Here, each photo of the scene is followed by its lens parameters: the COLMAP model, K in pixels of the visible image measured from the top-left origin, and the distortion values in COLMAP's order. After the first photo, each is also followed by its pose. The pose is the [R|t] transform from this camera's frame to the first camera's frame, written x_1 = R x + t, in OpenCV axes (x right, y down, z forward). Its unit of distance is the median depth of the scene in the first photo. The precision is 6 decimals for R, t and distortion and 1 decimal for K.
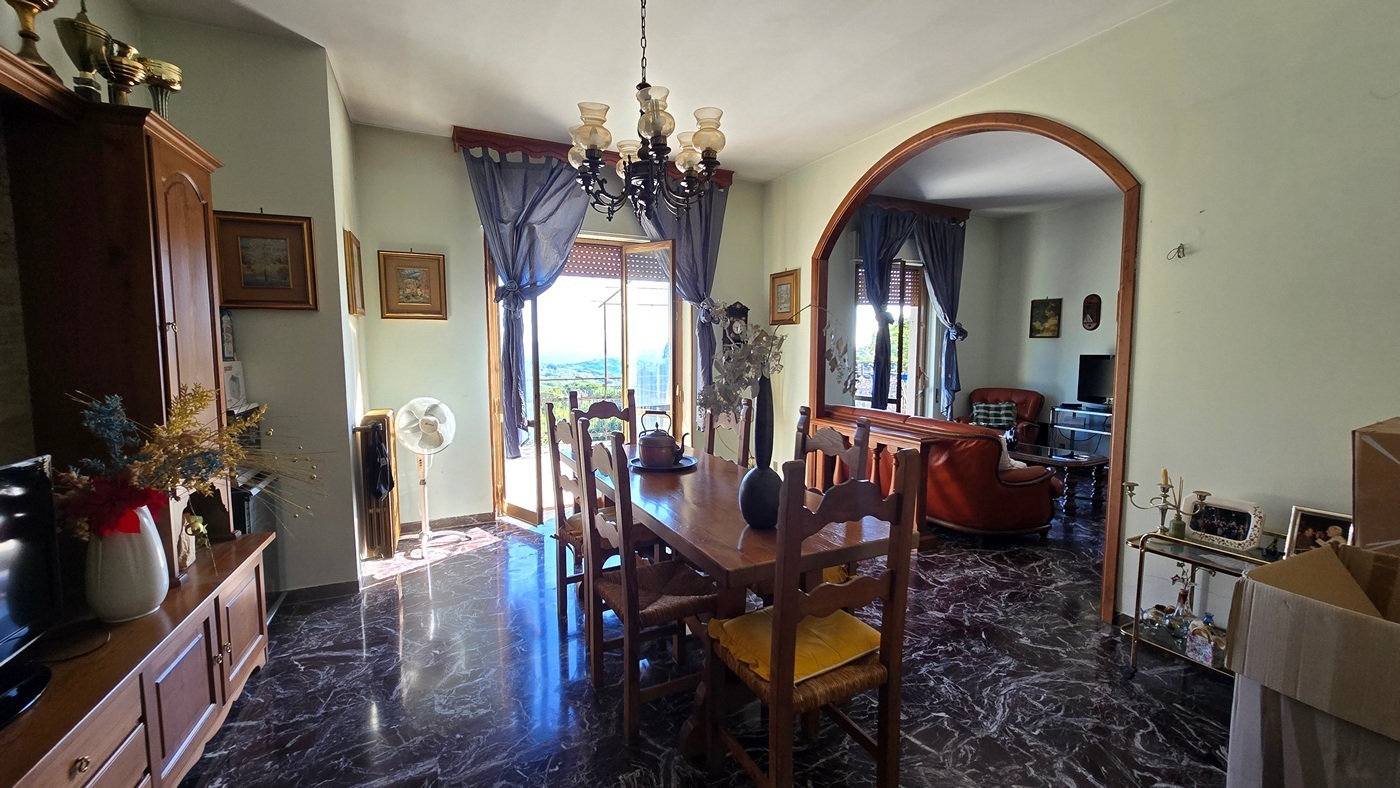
lens RADIAL K [[562.7, 0, 694.7], [0, 562.7, 386.6], [0, 0, 1]] dist [0.002067, 0.000155]
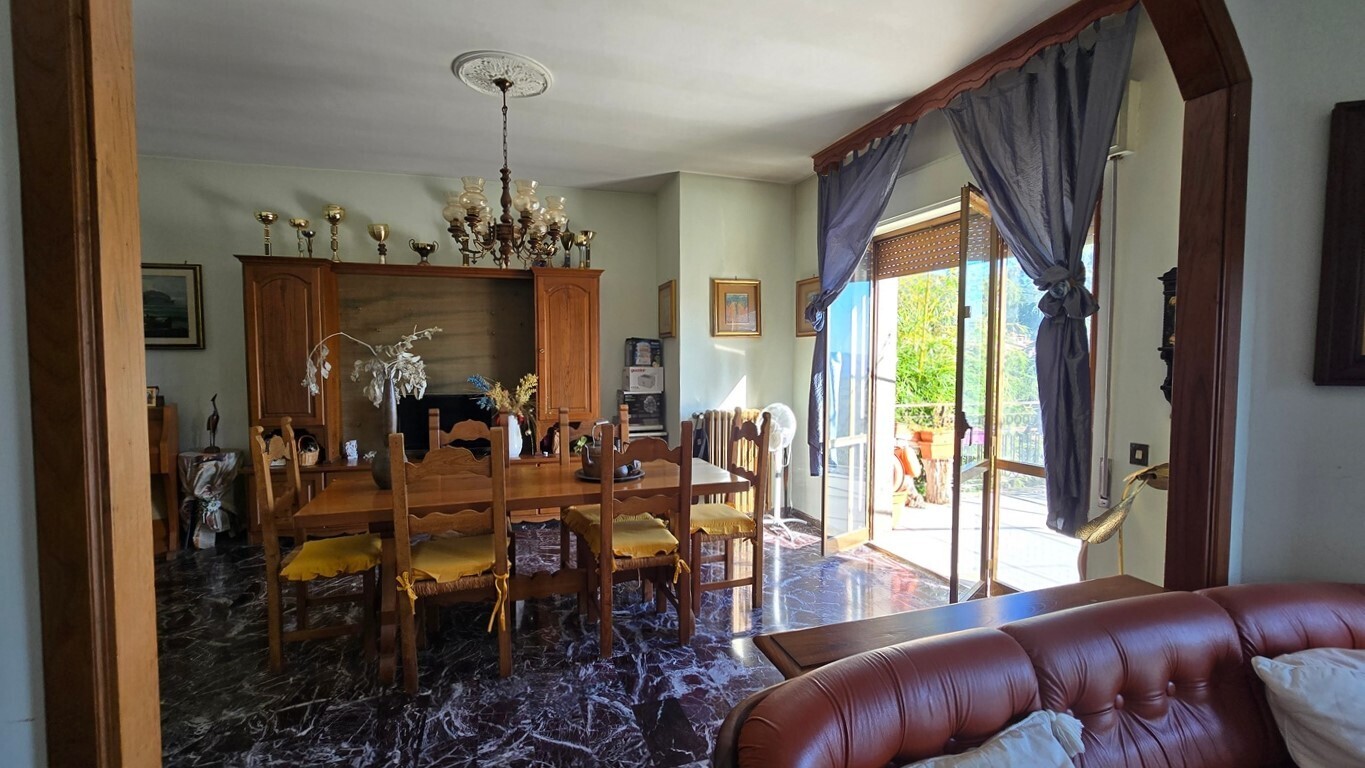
lens RADIAL K [[548.6, 0, 675.7], [0, 548.6, 388.6], [0, 0, 1]] dist [0.002067, 0.000155]
pose [[-0.103284, 0.067342, -0.992370, 1.178932], [-0.077522, 0.994126, 0.075530, -0.140395], [0.991626, 0.084732, -0.097457, 1.538541]]
